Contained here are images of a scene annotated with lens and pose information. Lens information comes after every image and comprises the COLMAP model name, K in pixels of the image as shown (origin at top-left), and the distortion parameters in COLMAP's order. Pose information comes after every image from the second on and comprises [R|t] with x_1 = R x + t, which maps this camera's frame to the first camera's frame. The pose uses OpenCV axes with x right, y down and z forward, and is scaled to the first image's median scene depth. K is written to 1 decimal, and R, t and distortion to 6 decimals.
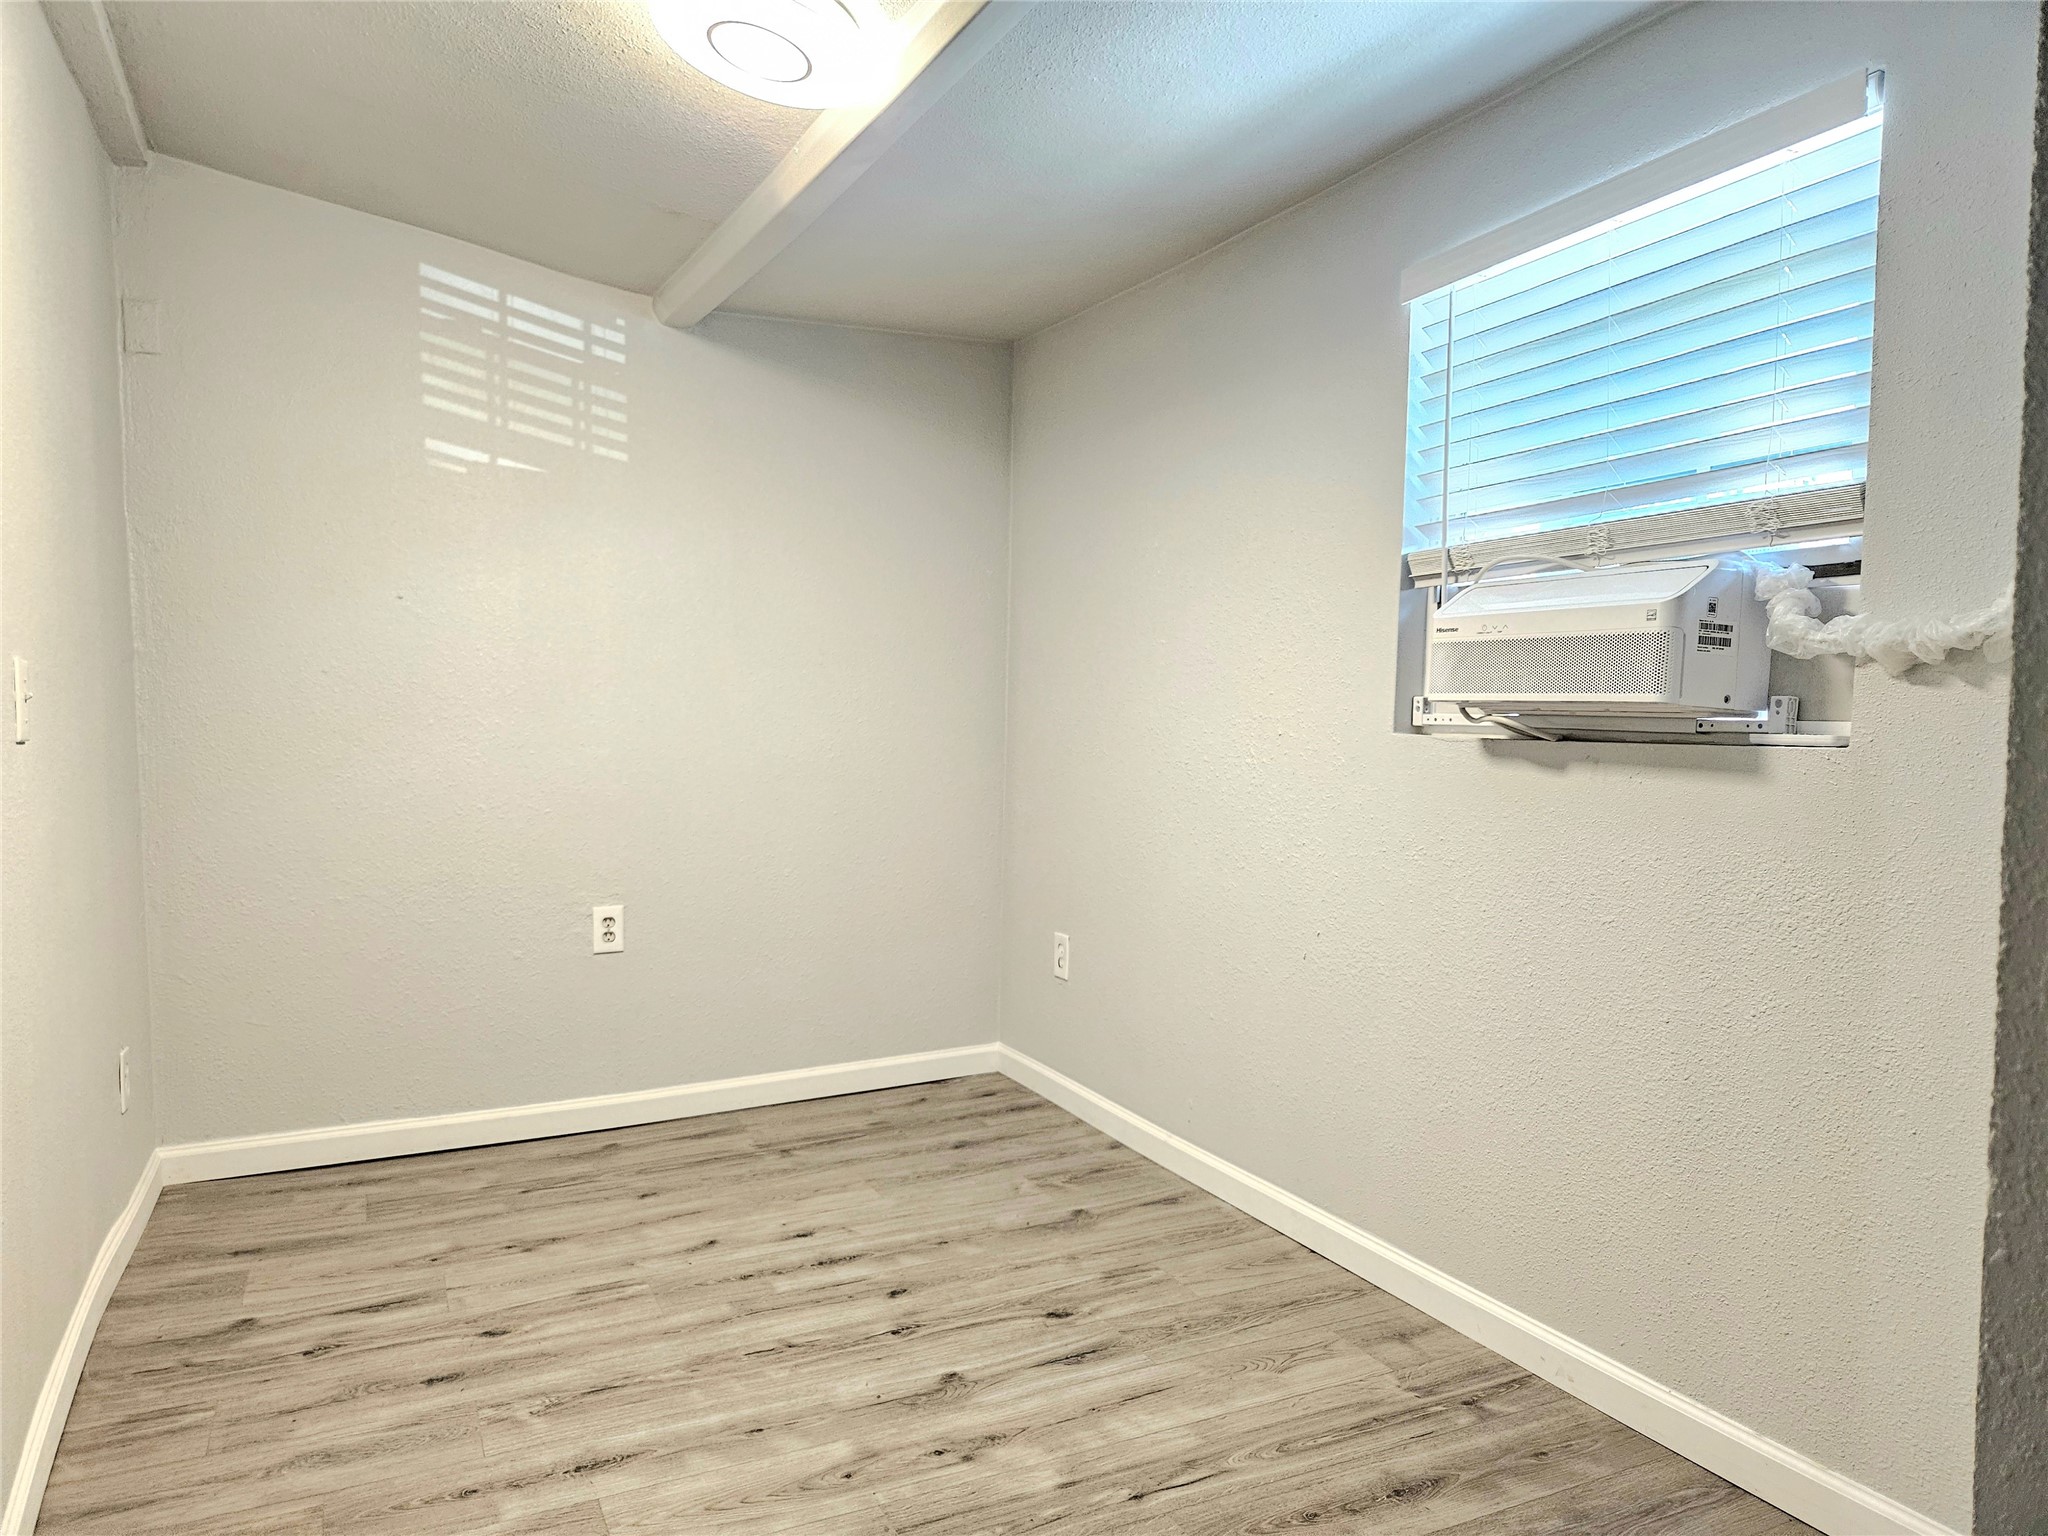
lens RADIAL K [[1378.8, 0, 1024.8], [0, 1378.8, 771.6], [0, 0, 1]] dist [0.029532, 0.000133]
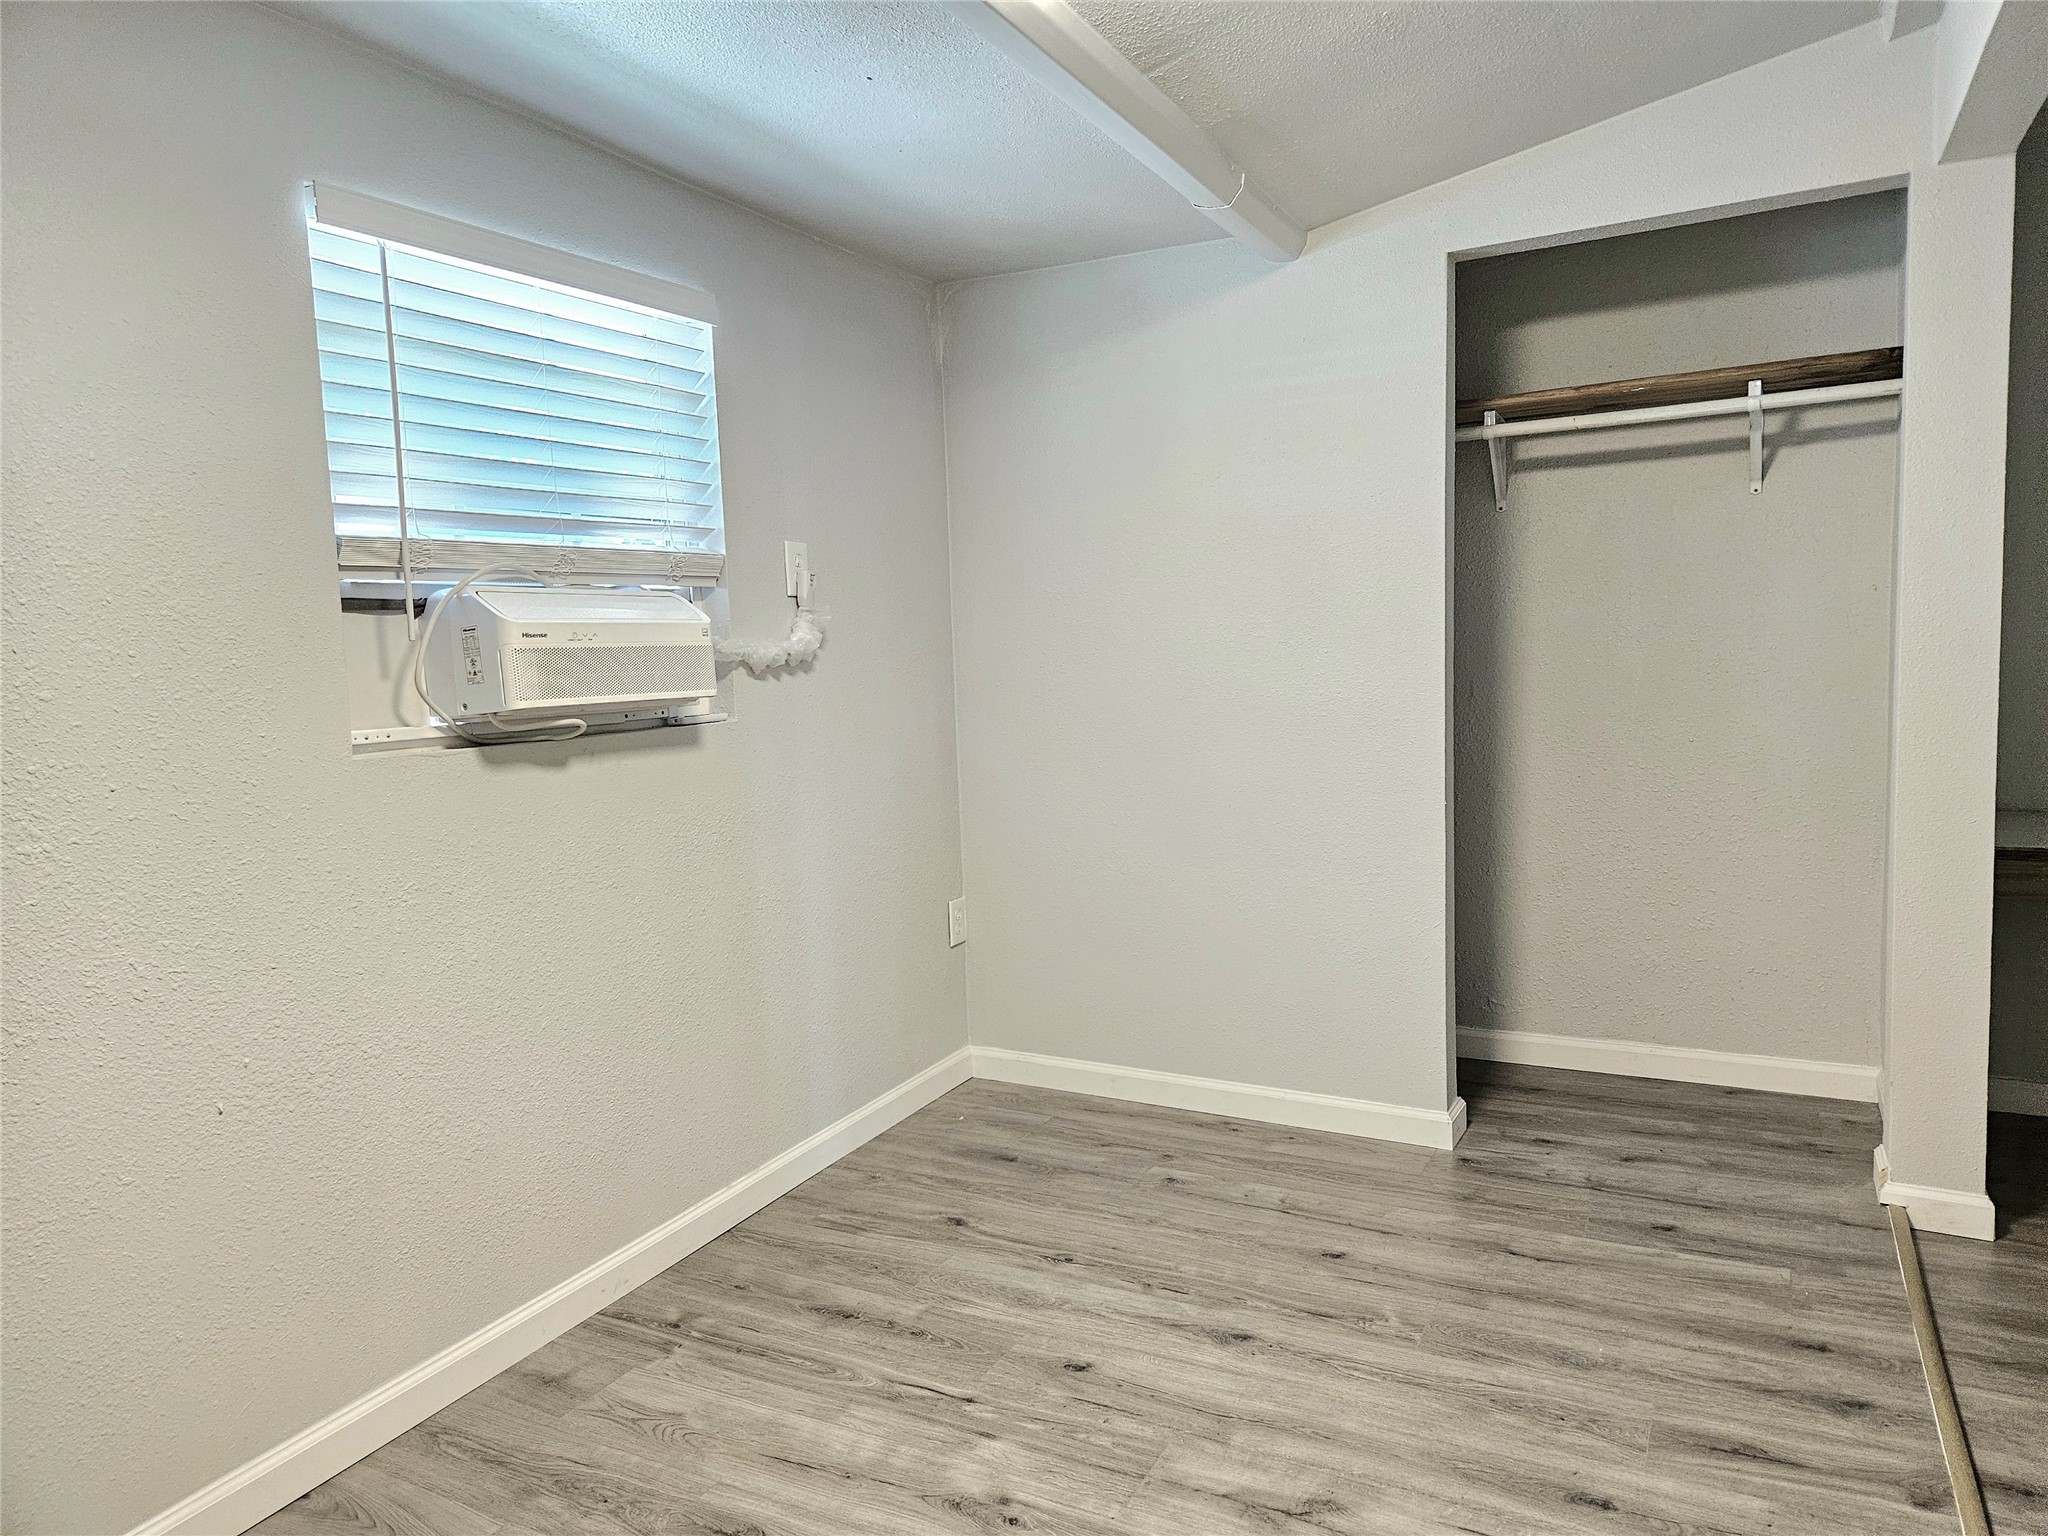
lens RADIAL K [[1378.8, 0, 1025.0], [0, 1378.8, 767.5], [0, 0, 1]] dist [0.029532, 0.000133]
pose [[-0.586071, -0.053283, 0.808506, -0.745919], [0.080239, 0.989114, 0.123349, -0.110388], [-0.806277, 0.137165, -0.575416, 1.384326]]
